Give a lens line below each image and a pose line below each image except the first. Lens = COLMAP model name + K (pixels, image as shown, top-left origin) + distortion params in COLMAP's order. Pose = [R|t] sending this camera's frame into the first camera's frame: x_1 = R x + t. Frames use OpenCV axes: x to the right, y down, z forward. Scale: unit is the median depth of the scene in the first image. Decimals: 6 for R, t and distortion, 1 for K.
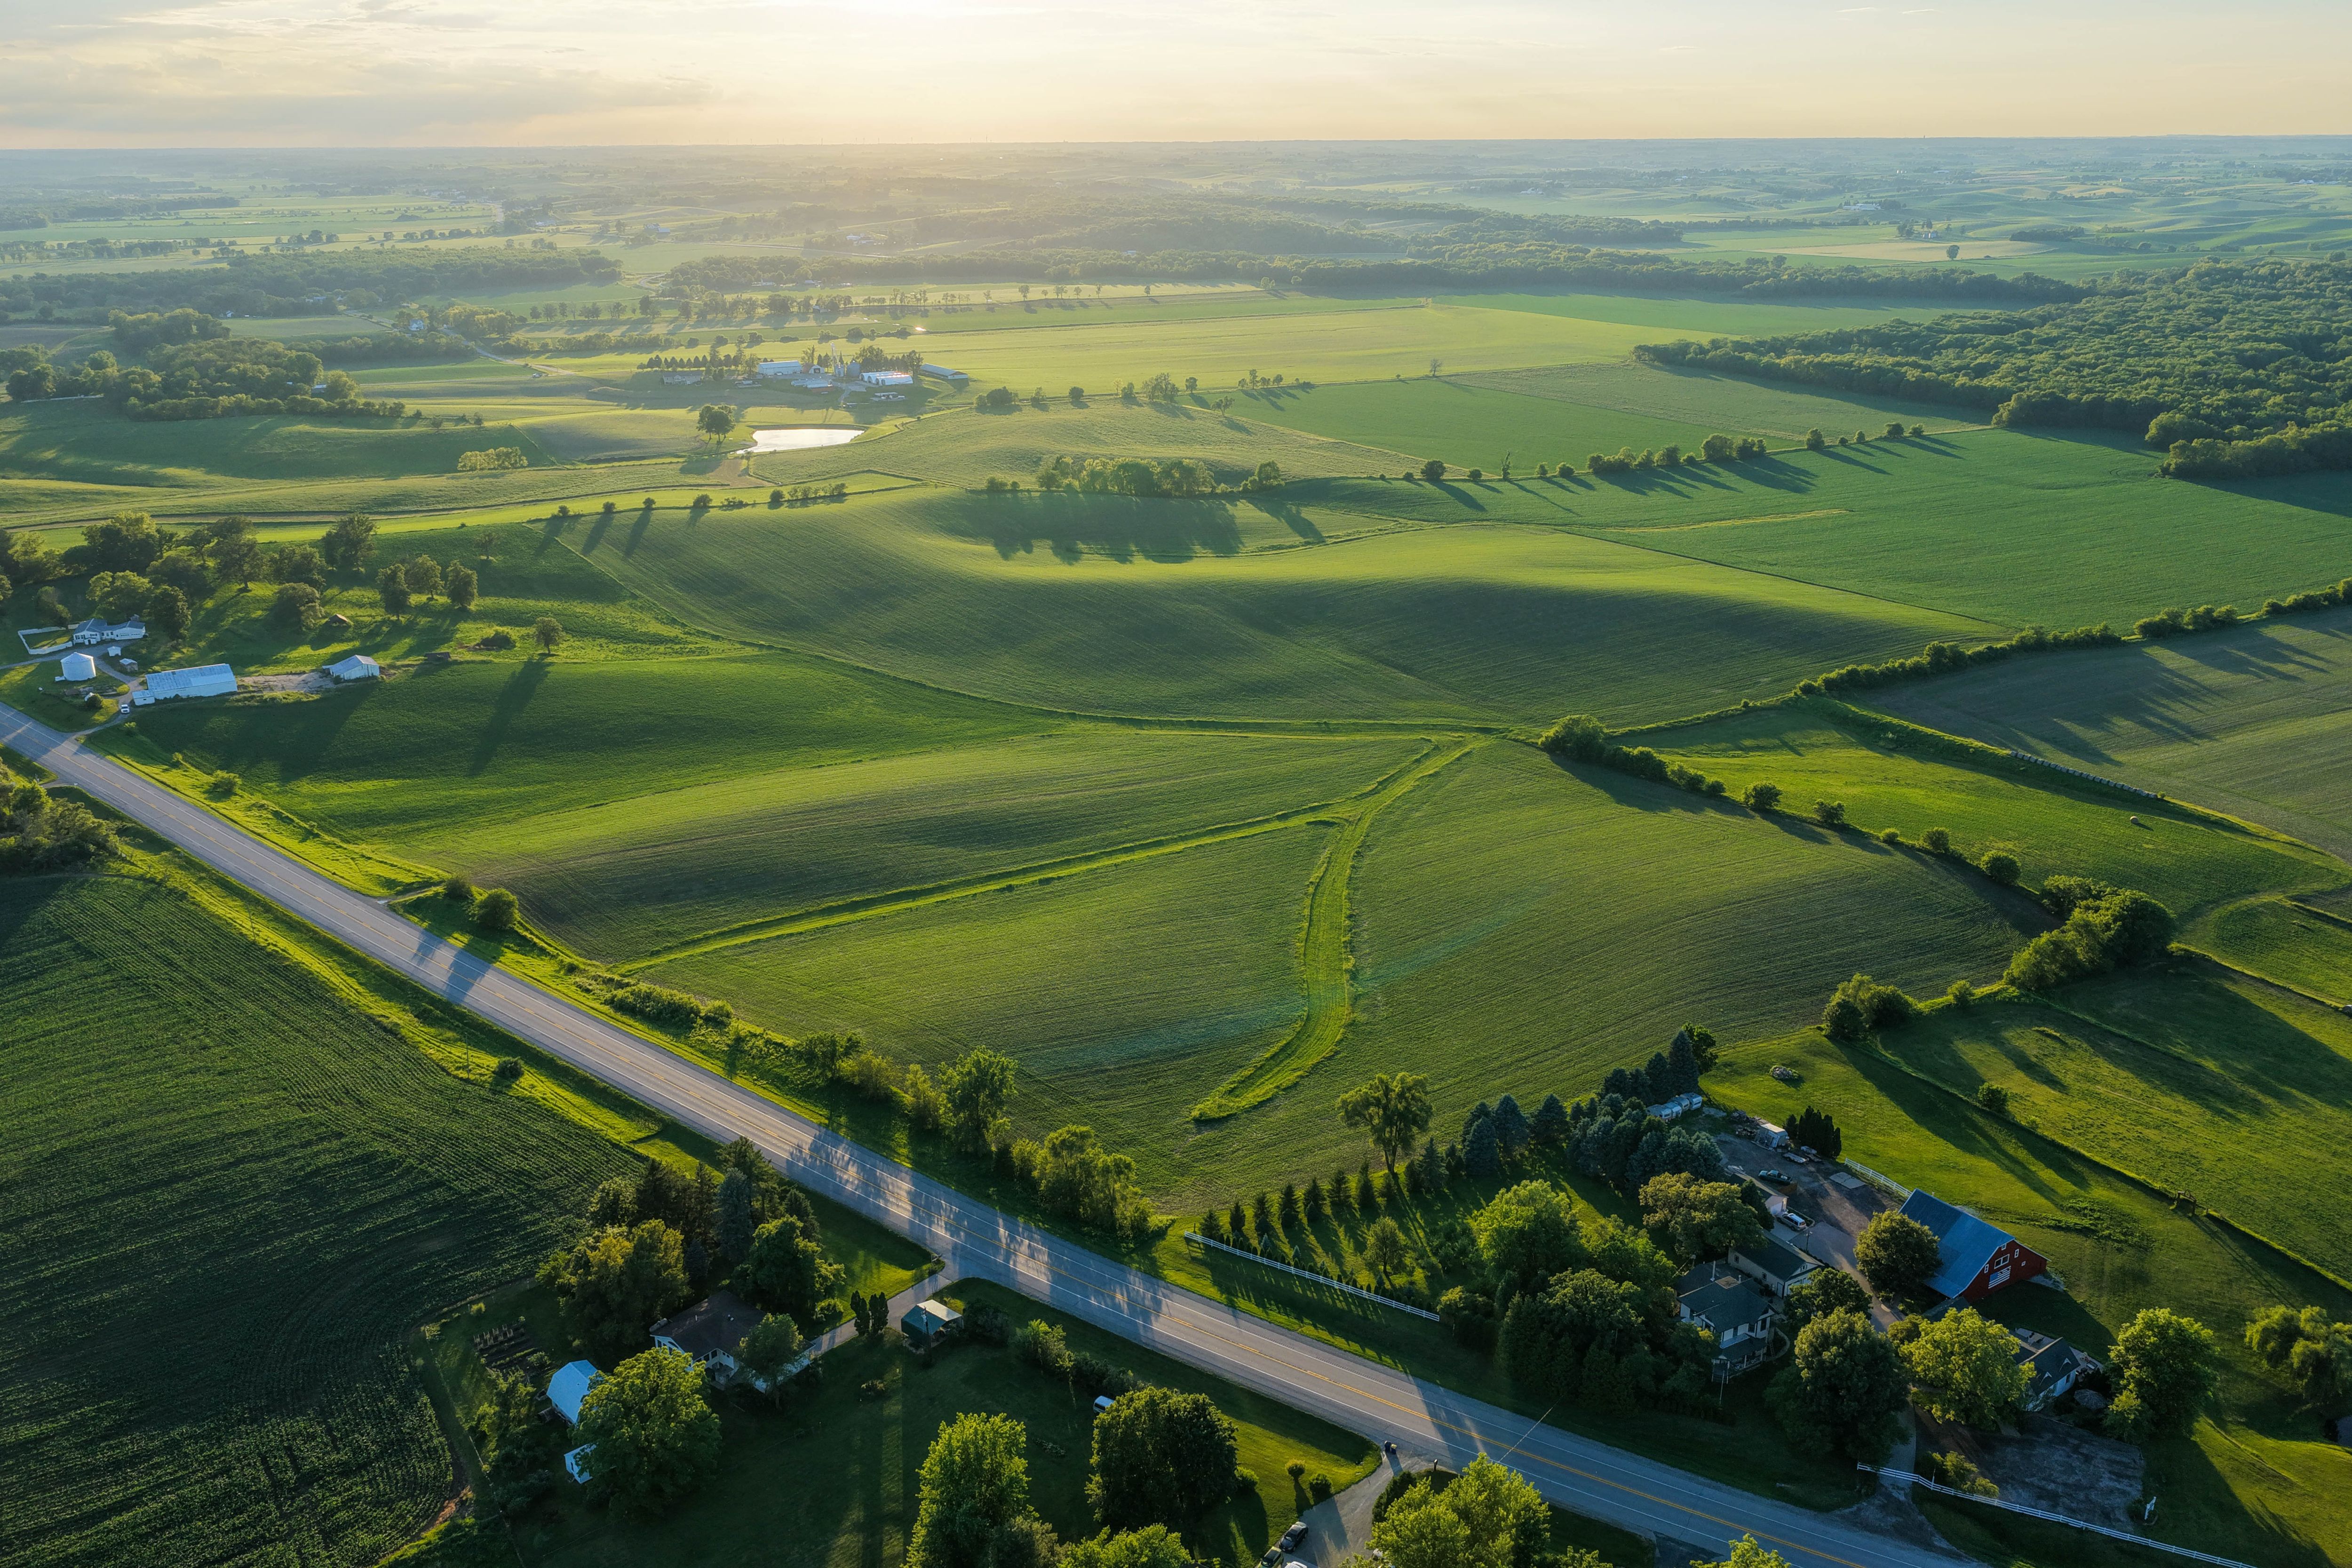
lens RADIAL K [[1956.3, 0, 1184.4], [0, 1956.3, 780.1], [0, 0, 1]] dist [-0.015378, 0.041279]
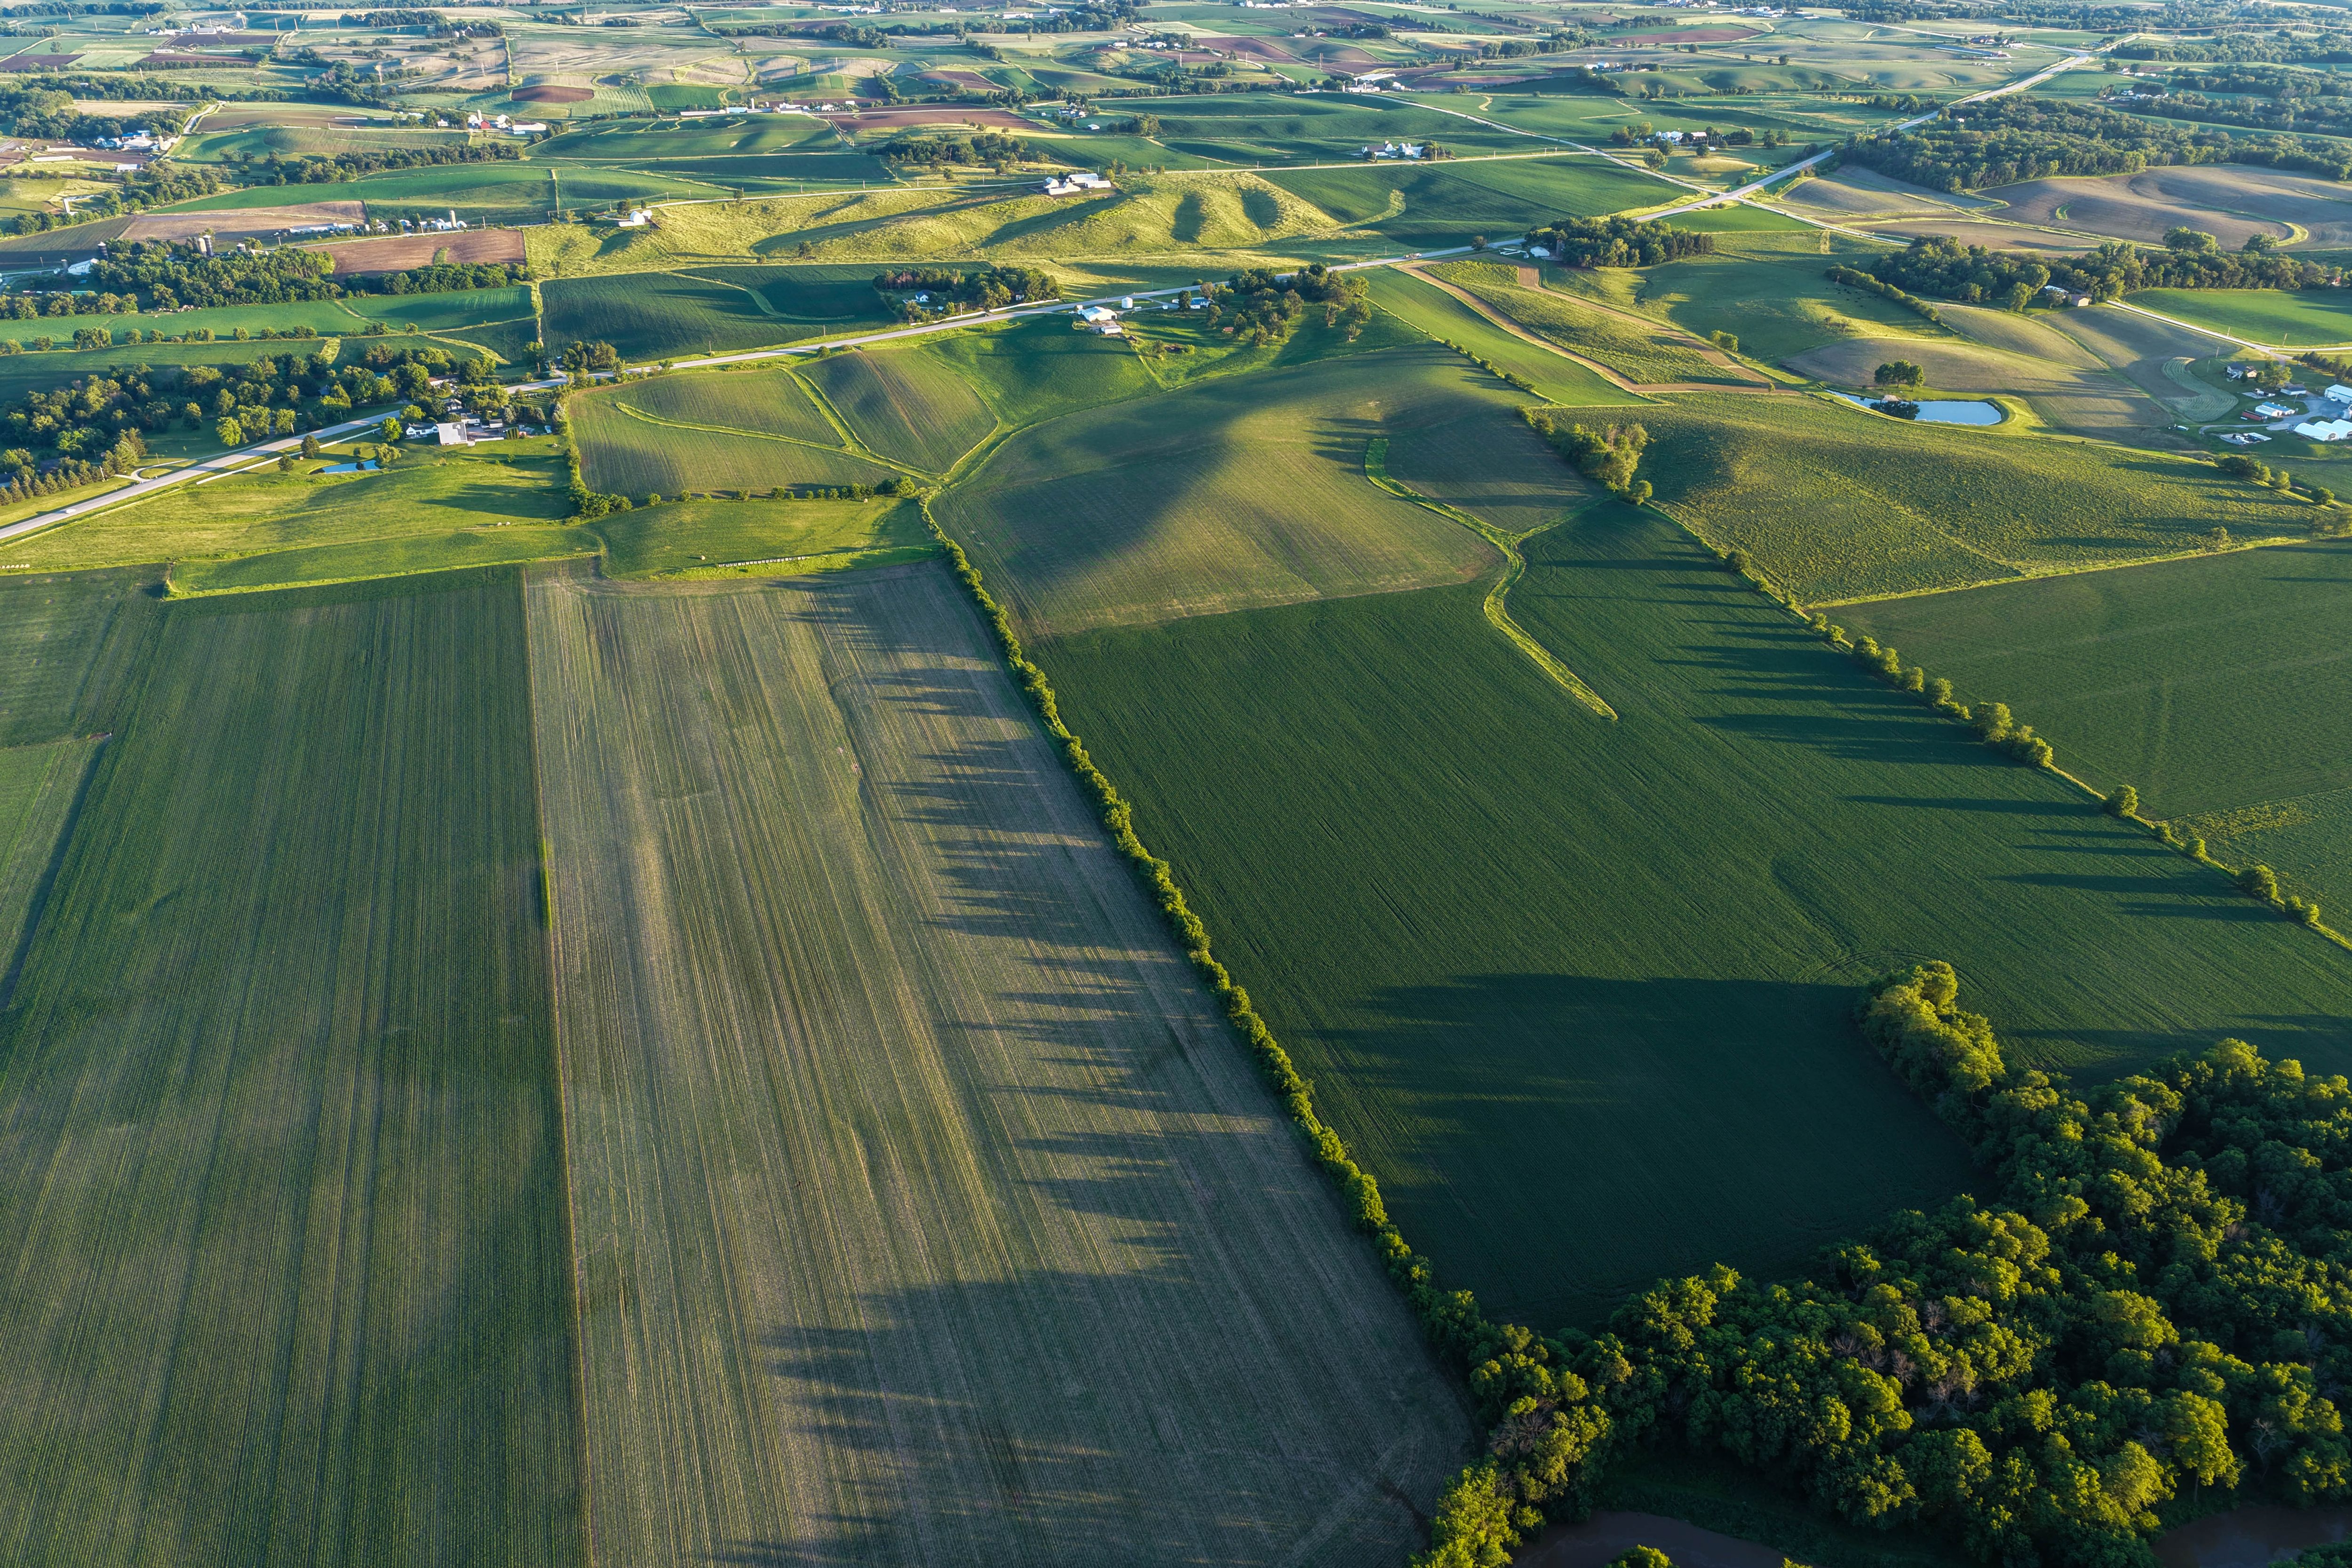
lens RADIAL K [[1961.1, 0, 1184.0], [0, 1961.1, 780.0], [0, 0, 1]] dist [-0.019380, 0.046092]
pose [[-0.231649, 0.426439, -0.874350, 1.137260], [-0.306131, 0.821178, 0.481612, -0.468671], [0.923376, 0.379231, -0.059679, 0.840670]]
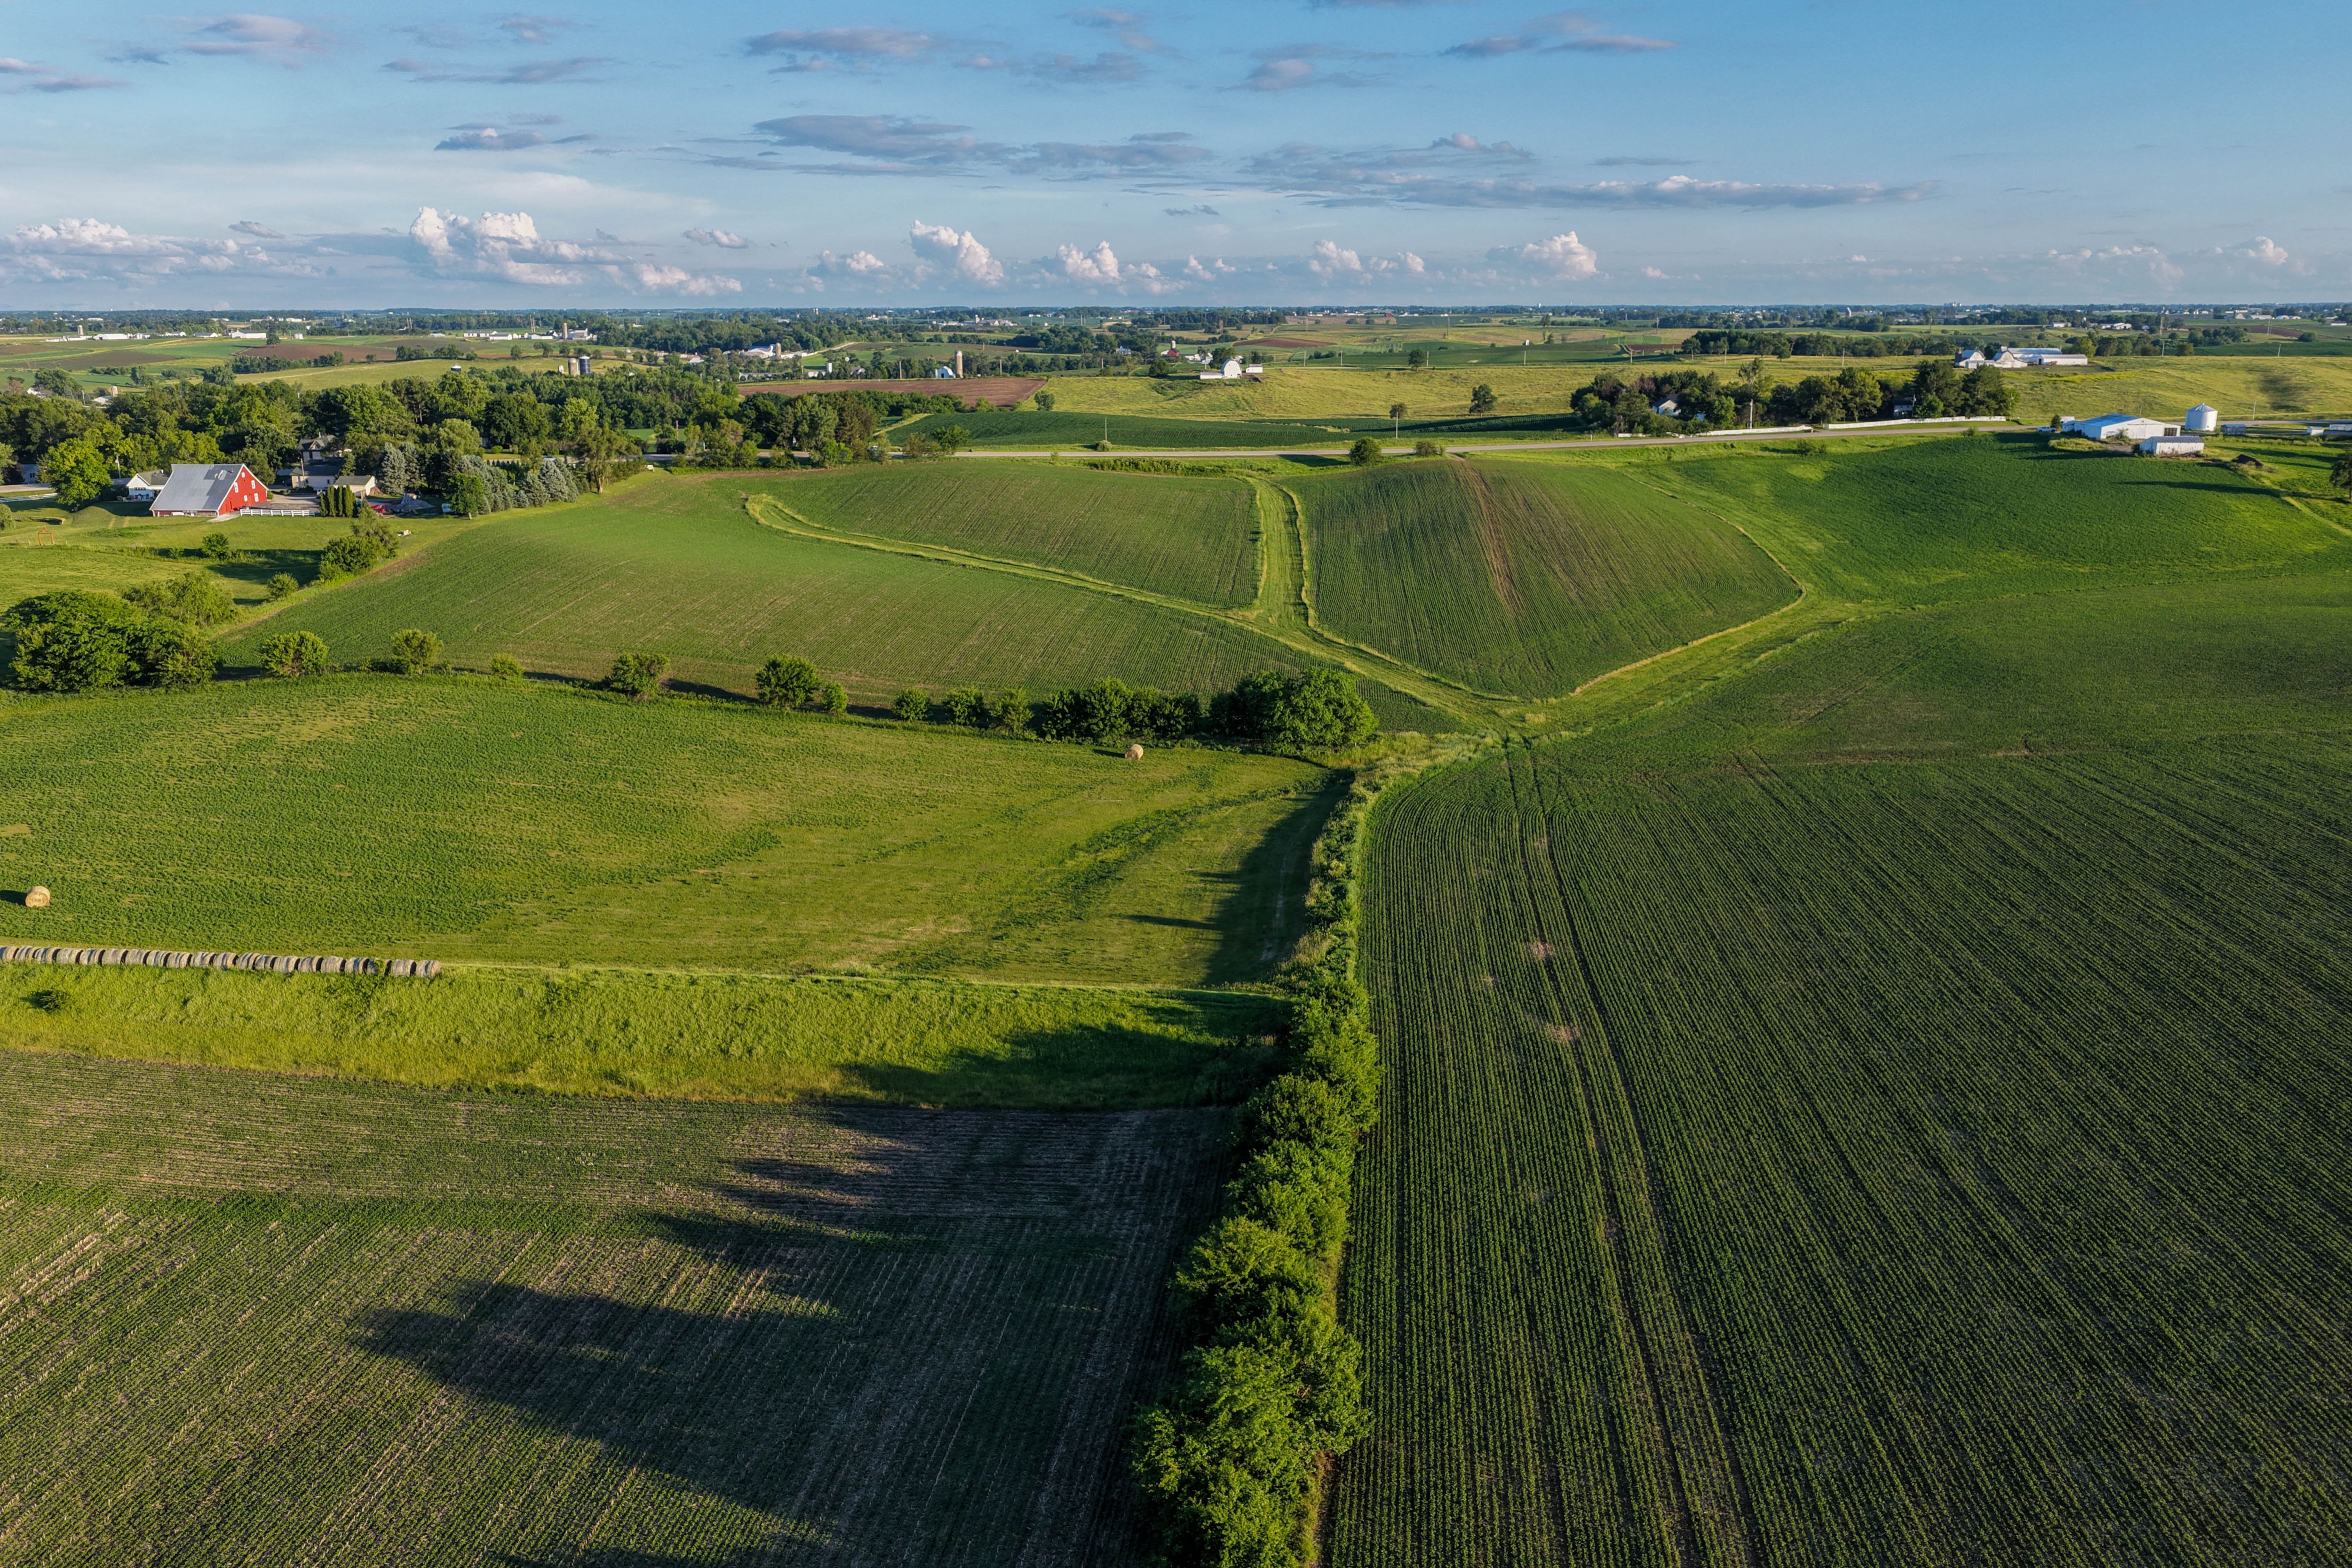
lens RADIAL K [[1941.4, 0, 1180.1], [0, 1941.4, 862.1], [0, 0, 1]] dist [-0.020646, 0.044101]
pose [[-0.613130, 0.226933, -0.756685, 0.317909], [-0.241901, 0.857907, 0.453298, -0.105961], [0.752034, 0.460974, -0.471114, 0.672444]]
